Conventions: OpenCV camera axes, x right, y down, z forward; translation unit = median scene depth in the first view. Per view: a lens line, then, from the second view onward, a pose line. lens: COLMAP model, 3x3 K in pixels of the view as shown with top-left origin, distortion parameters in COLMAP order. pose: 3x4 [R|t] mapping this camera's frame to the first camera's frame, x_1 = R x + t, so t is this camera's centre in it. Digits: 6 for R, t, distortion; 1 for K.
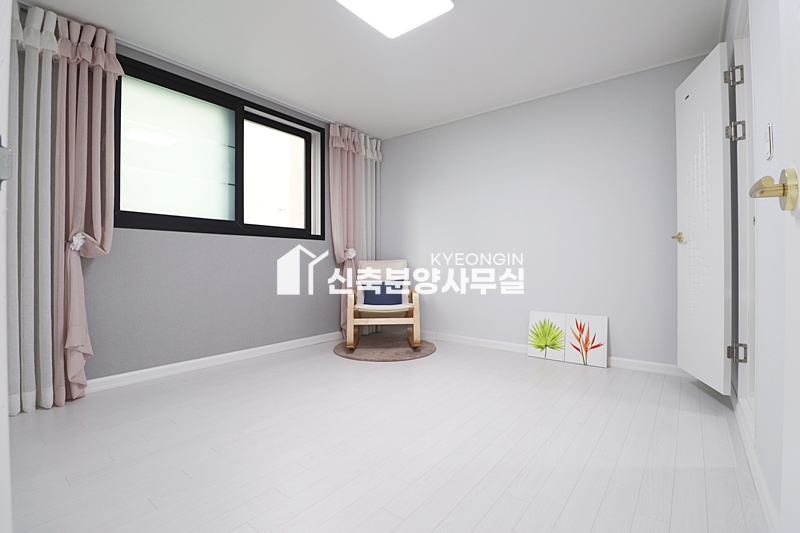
lens RADIAL K [[372.4, 0, 403.4], [0, 372.4, 262.7], [0, 0, 1]] dist [-0.021680, -0.005543]
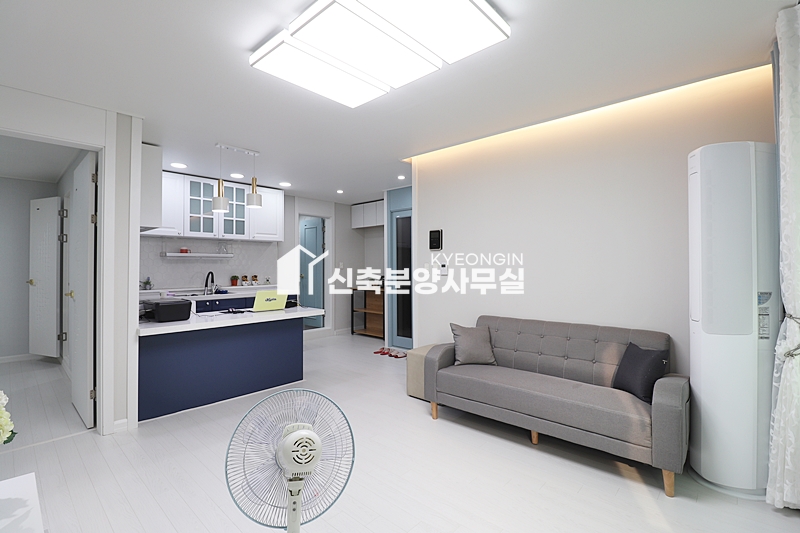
lens RADIAL K [[372.4, 0, 403.0], [0, 372.4, 265.9], [0, 0, 1]] dist [-0.021680, -0.005543]
pose [[0.075665, 0.012365, 0.997057, -1.136646], [-0.001185, 0.999924, -0.012310, -0.161175], [-0.997133, -0.000250, 0.075674, -1.238196]]
